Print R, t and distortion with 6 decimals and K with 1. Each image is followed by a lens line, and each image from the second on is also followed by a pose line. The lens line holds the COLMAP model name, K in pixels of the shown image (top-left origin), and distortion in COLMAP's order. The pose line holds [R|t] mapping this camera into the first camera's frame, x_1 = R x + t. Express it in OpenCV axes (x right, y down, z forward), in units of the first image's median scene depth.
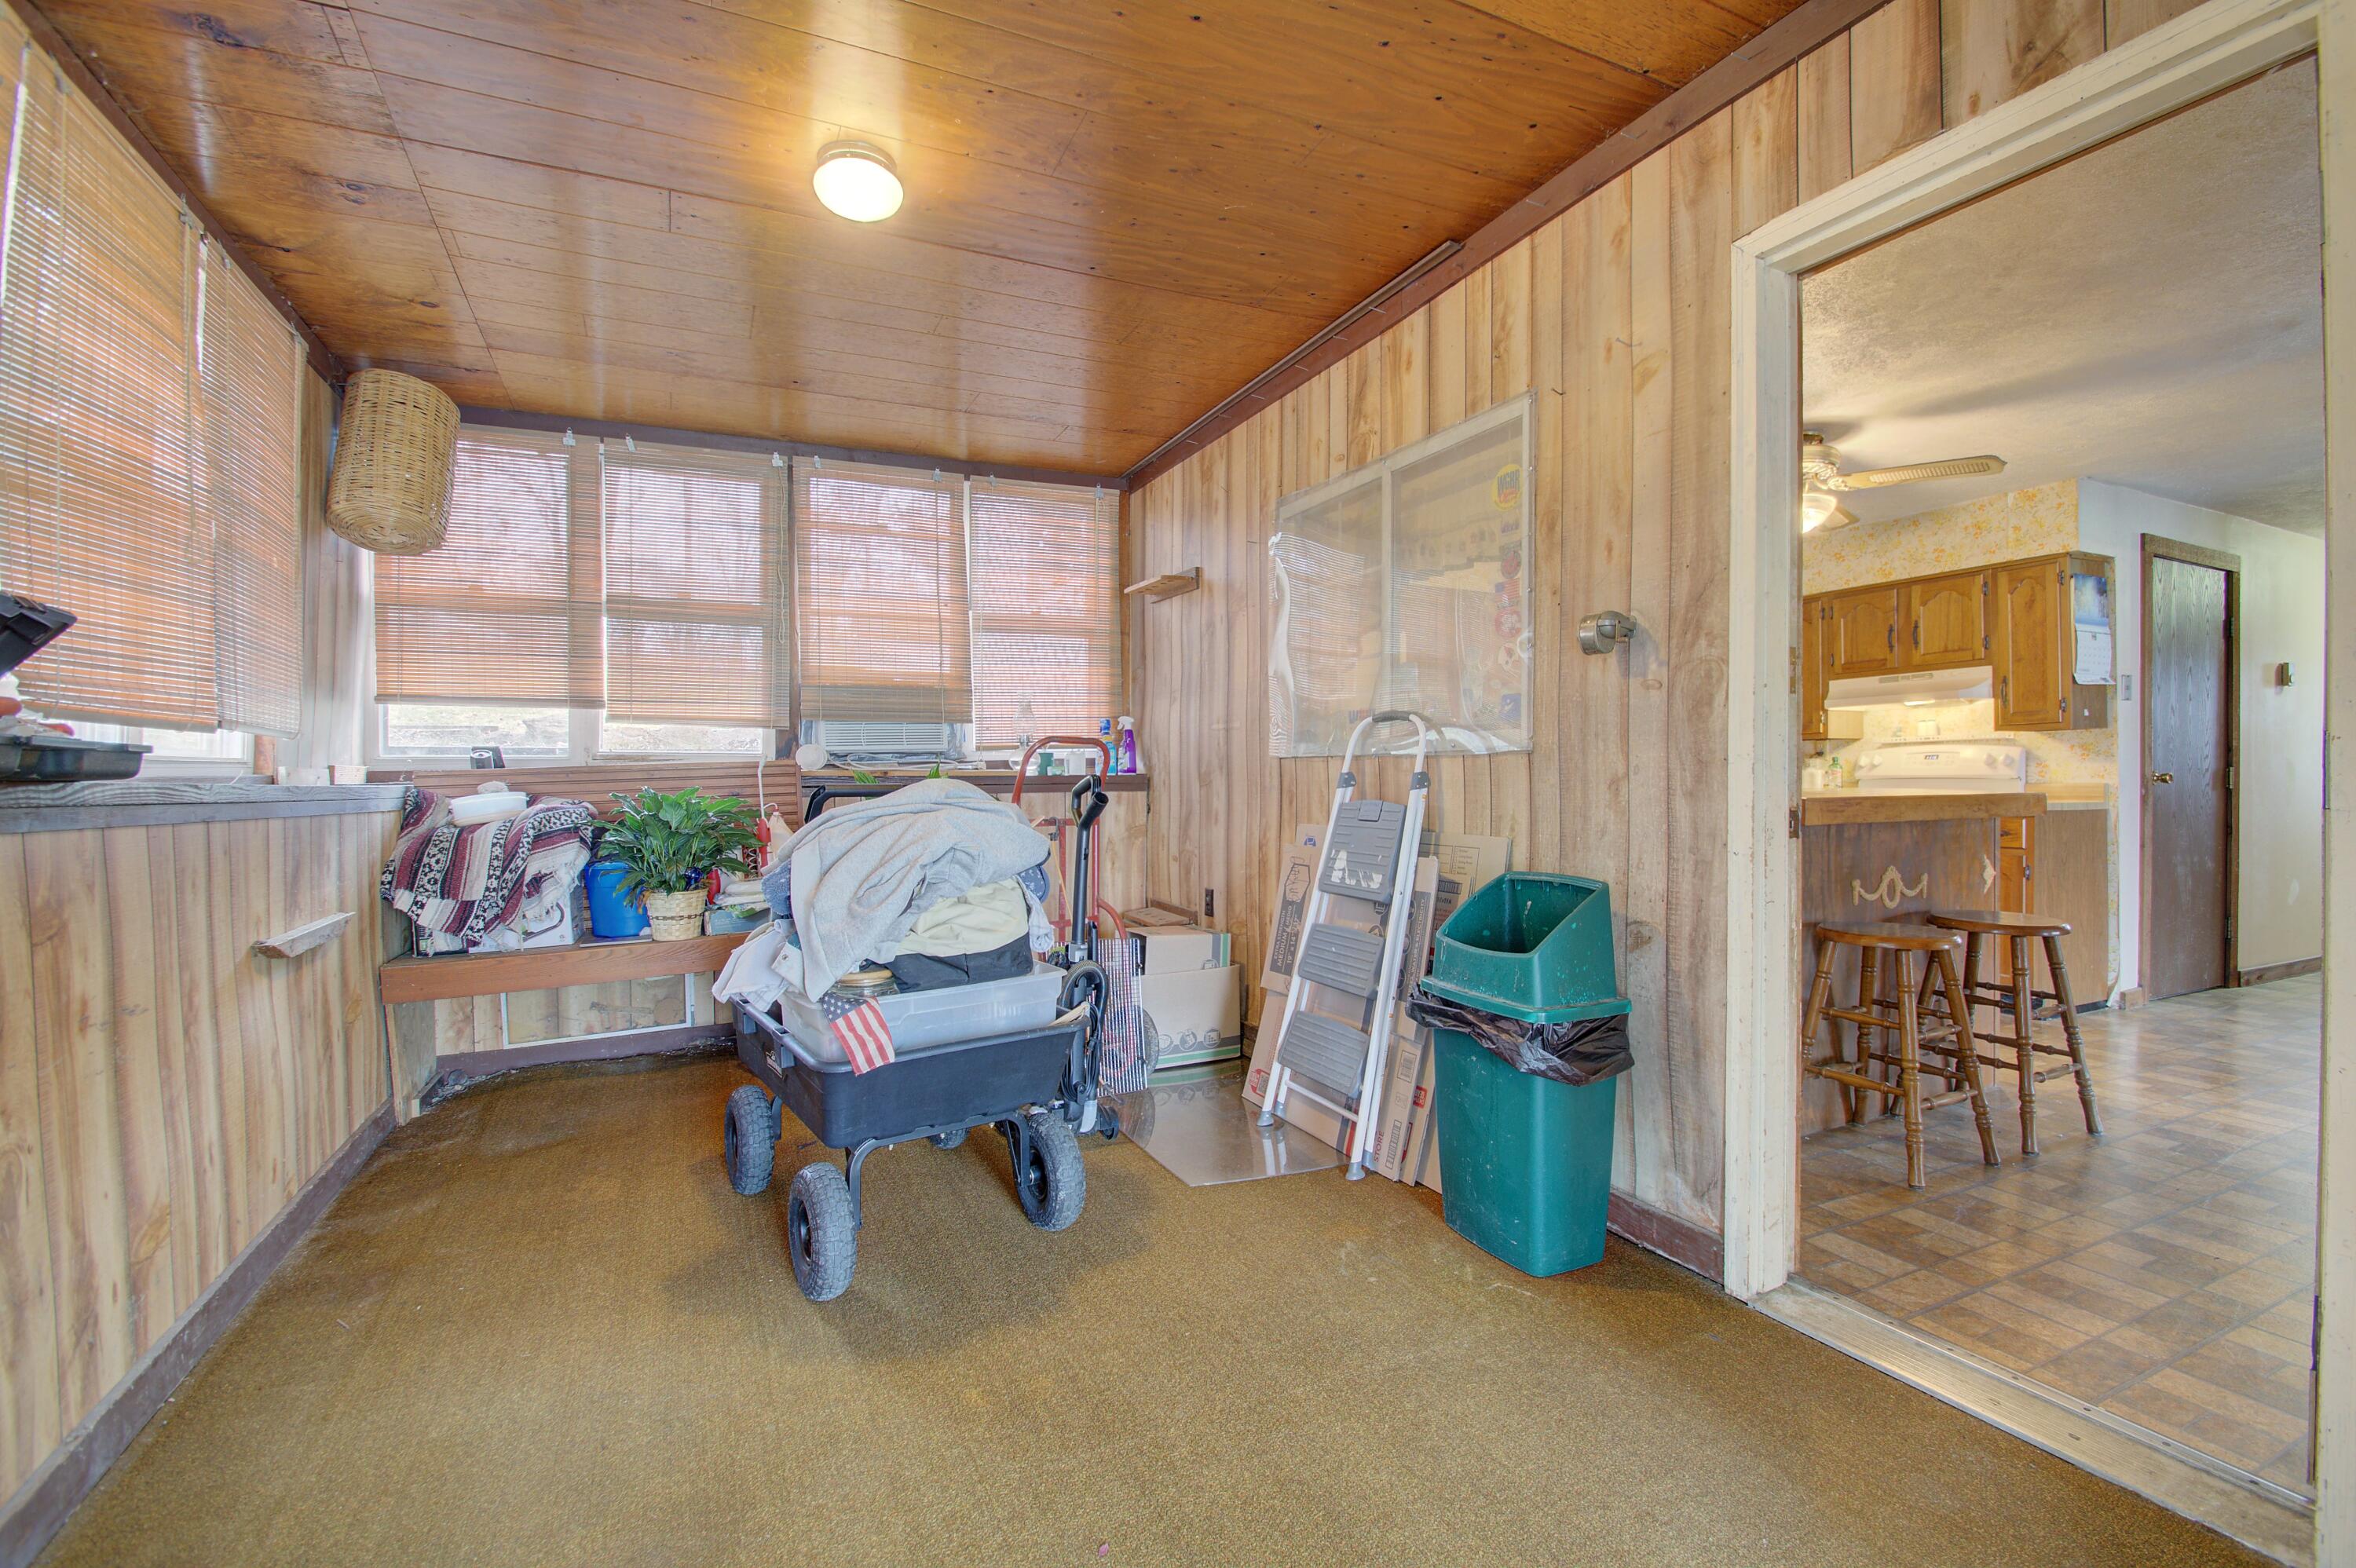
lens RADIAL K [[1016.9, 0, 1184.3], [0, 1016.9, 793.7], [0, 0, 1]] dist [0.001121, -0.013190]
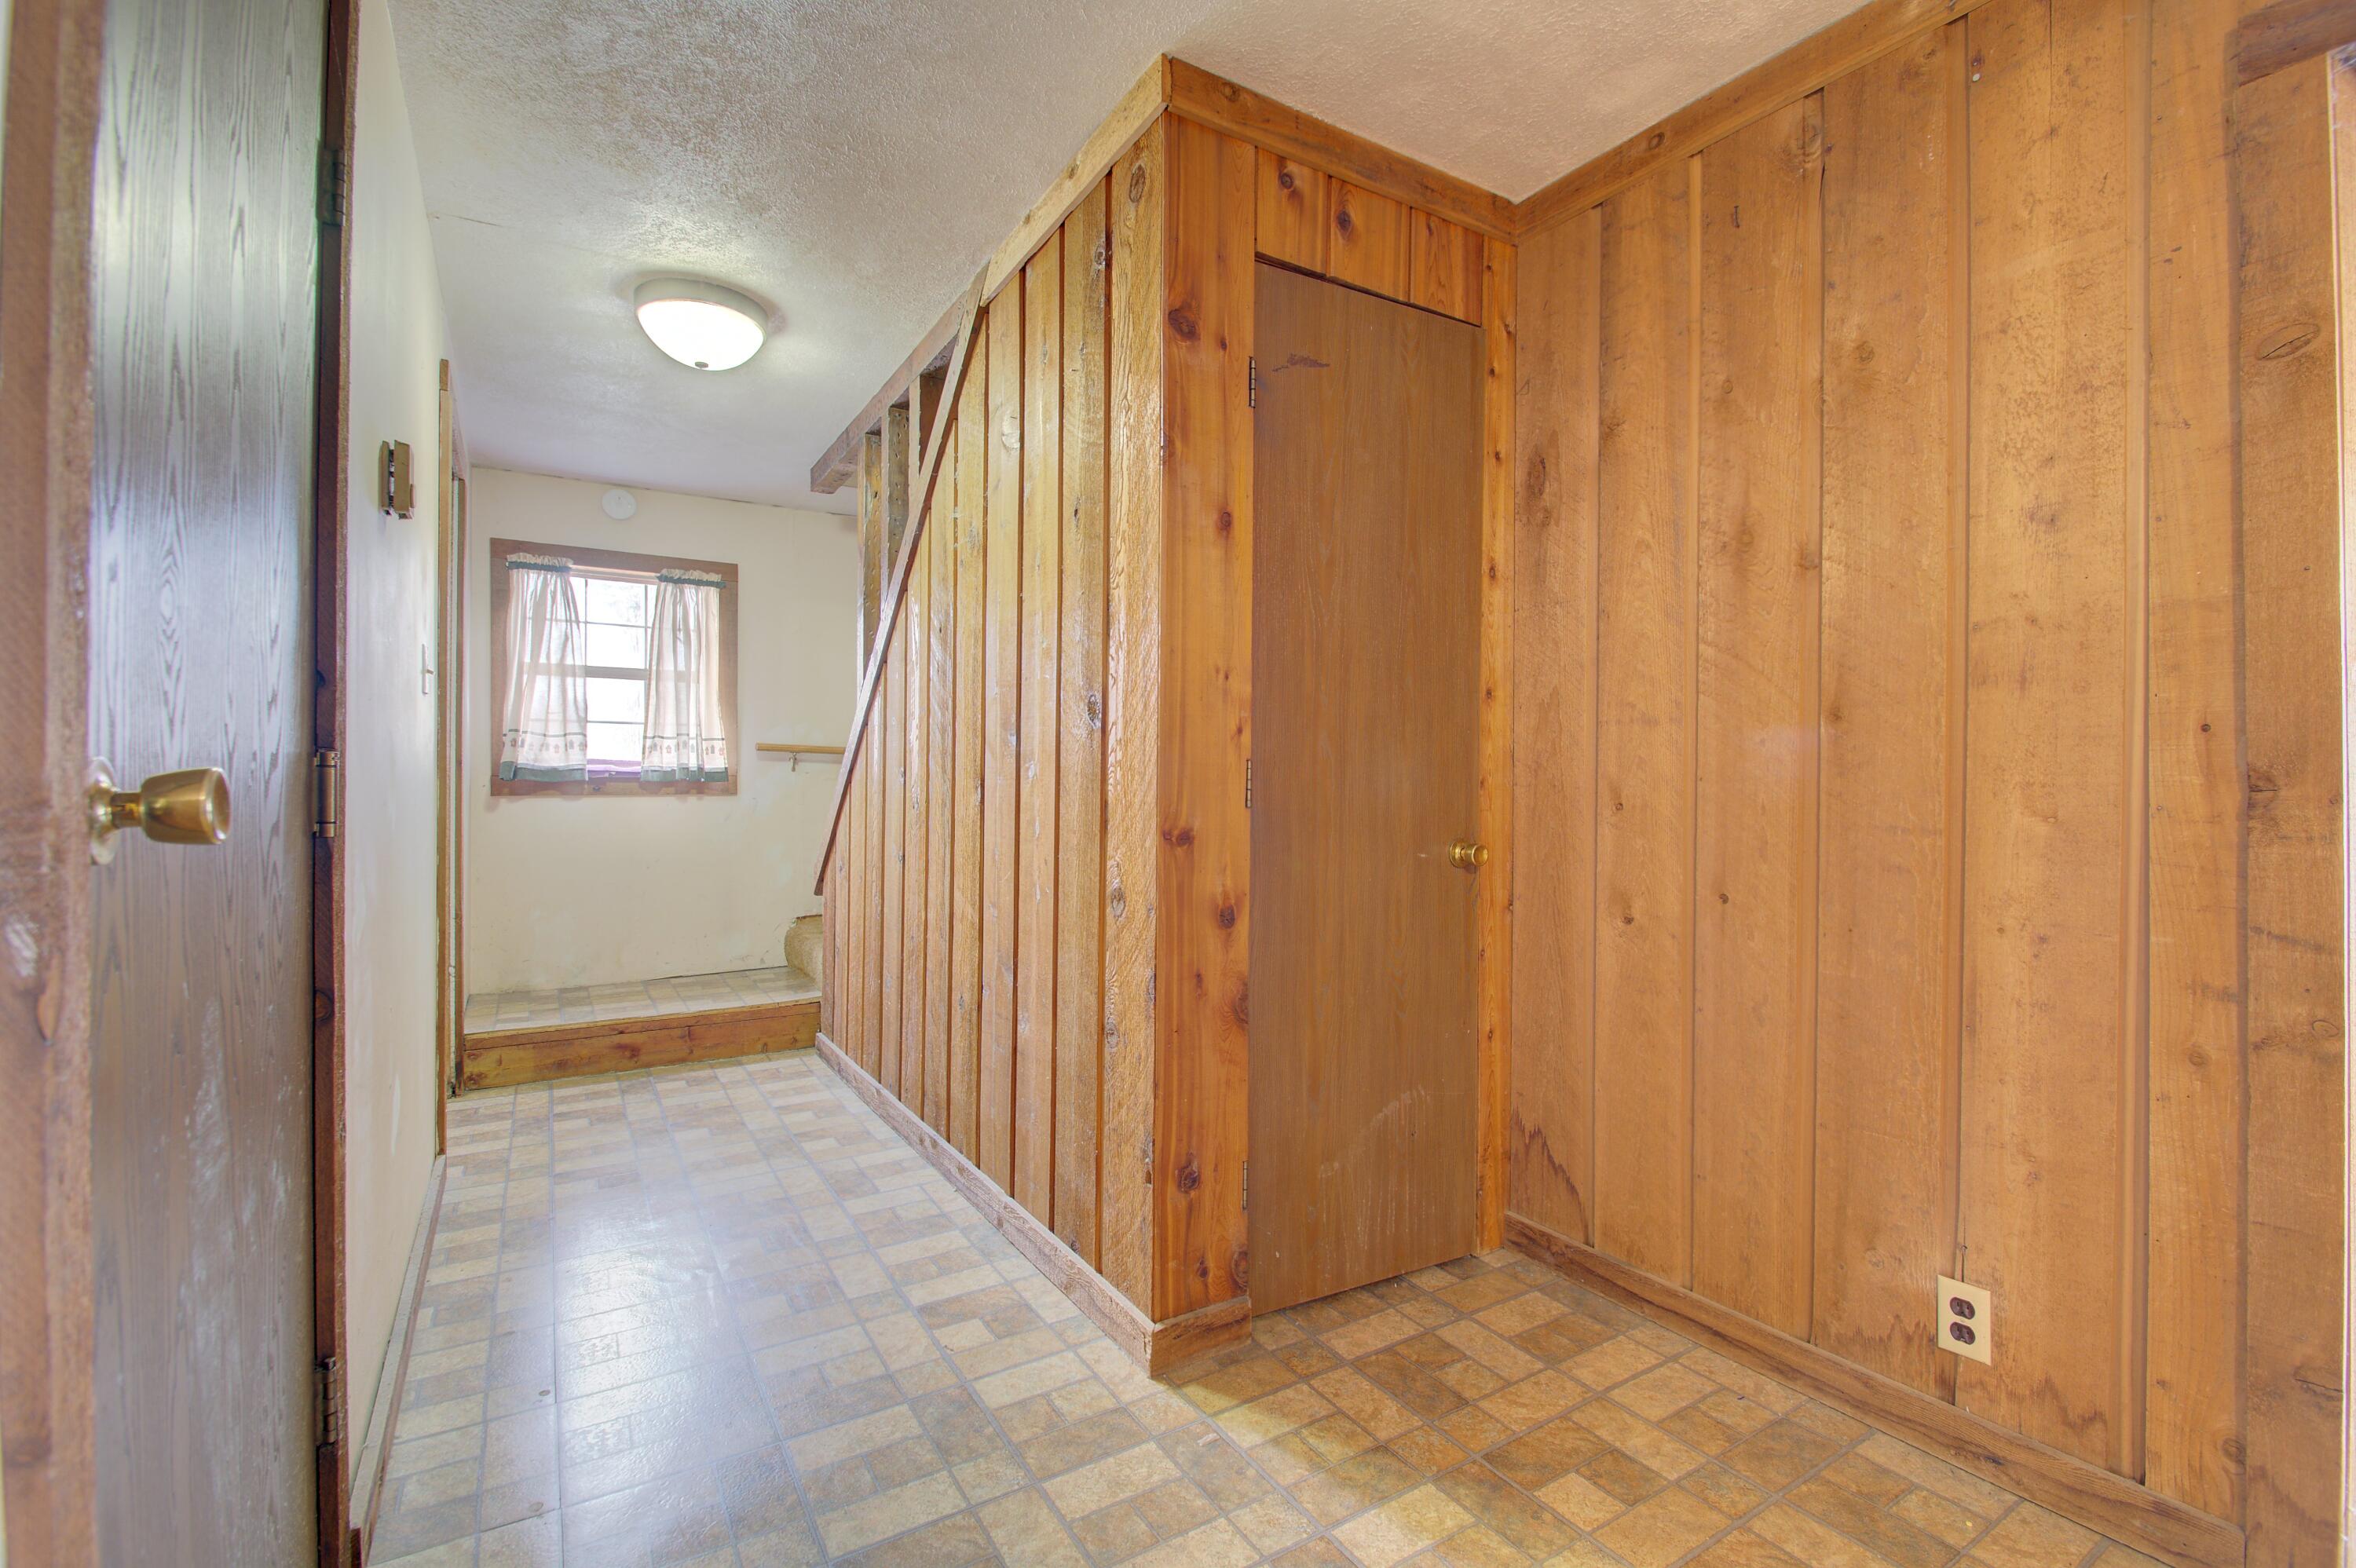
lens RADIAL K [[1027.1, 0, 1178.0], [0, 1027.1, 784.0], [0, 0, 1]] dist [0.017143, 0.000021]
pose [[-0.120514, -0.001994, 0.992710, 0.805370], [0.007756, 0.999966, 0.002950, -0.017276], [-0.992681, 0.008055, -0.120494, 0.866058]]
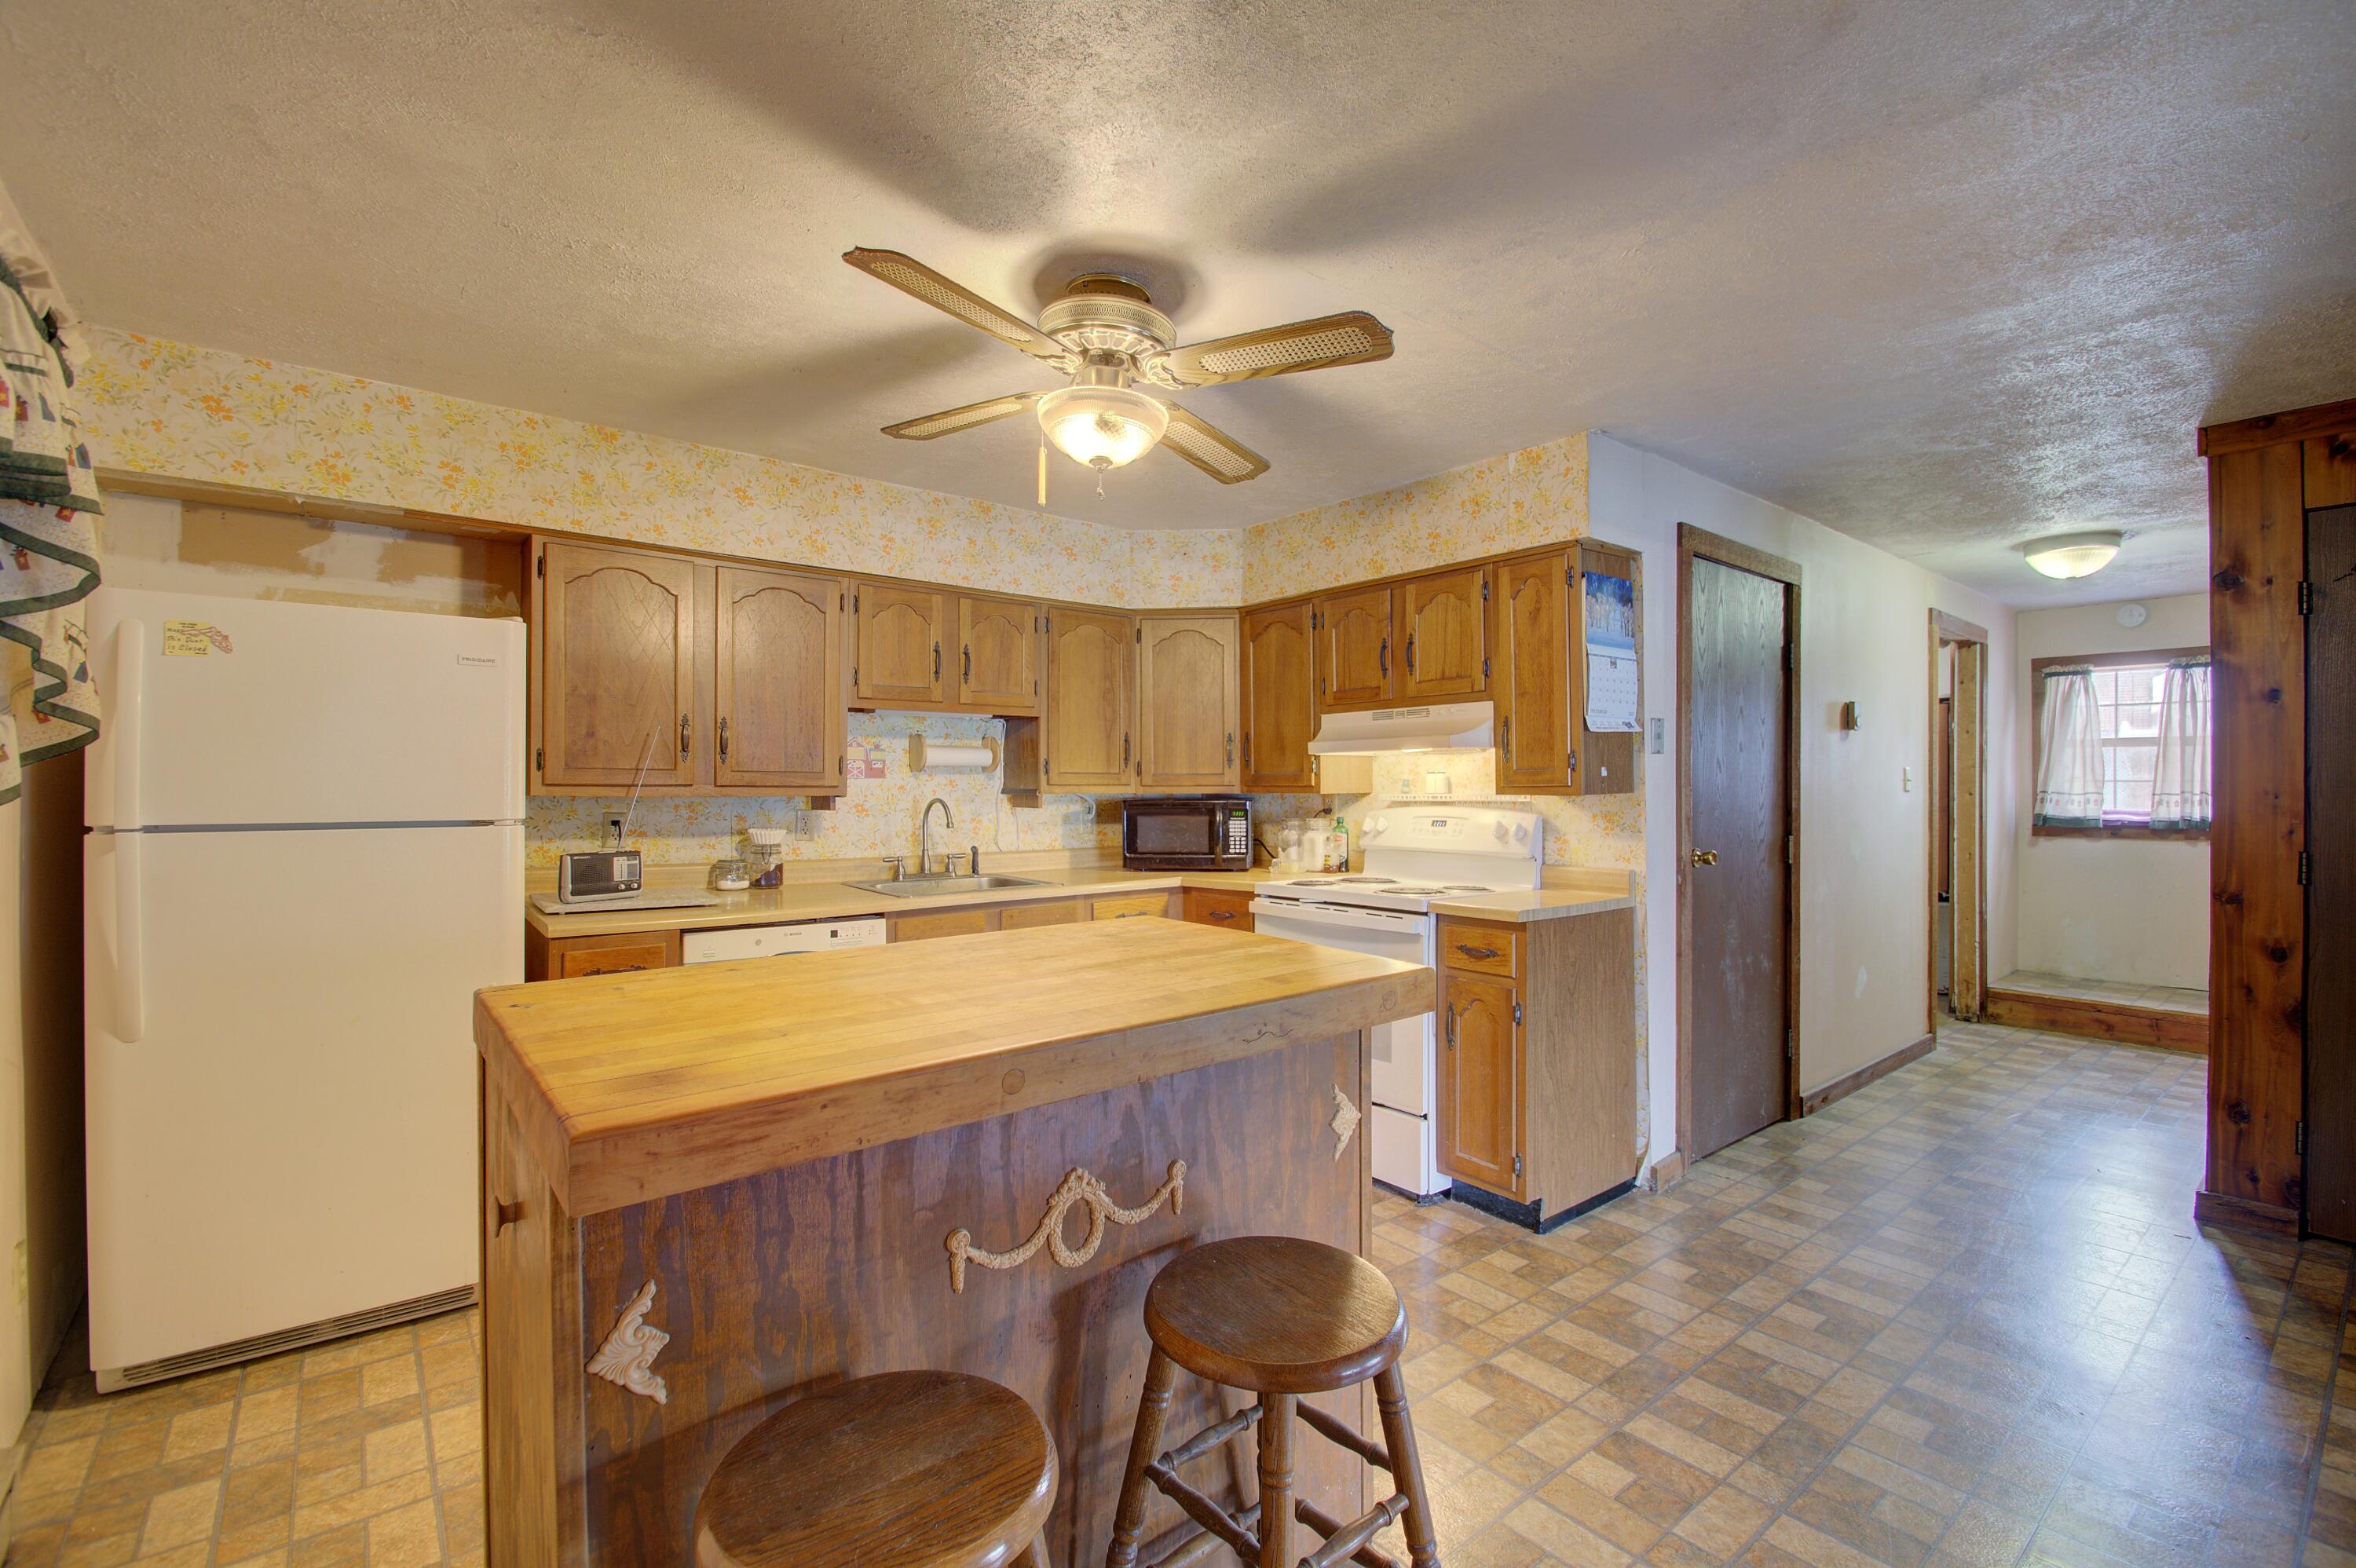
lens RADIAL K [[1016.9, 0, 1184.3], [0, 1016.9, 793.7], [0, 0, 1]] dist [0.001121, -0.013190]
pose [[0.970097, -0.001283, 0.242715, 0.416915], [0.002498, 0.999986, -0.004697, -0.059226], [-0.242706, 0.005163, 0.970086, 0.366619]]
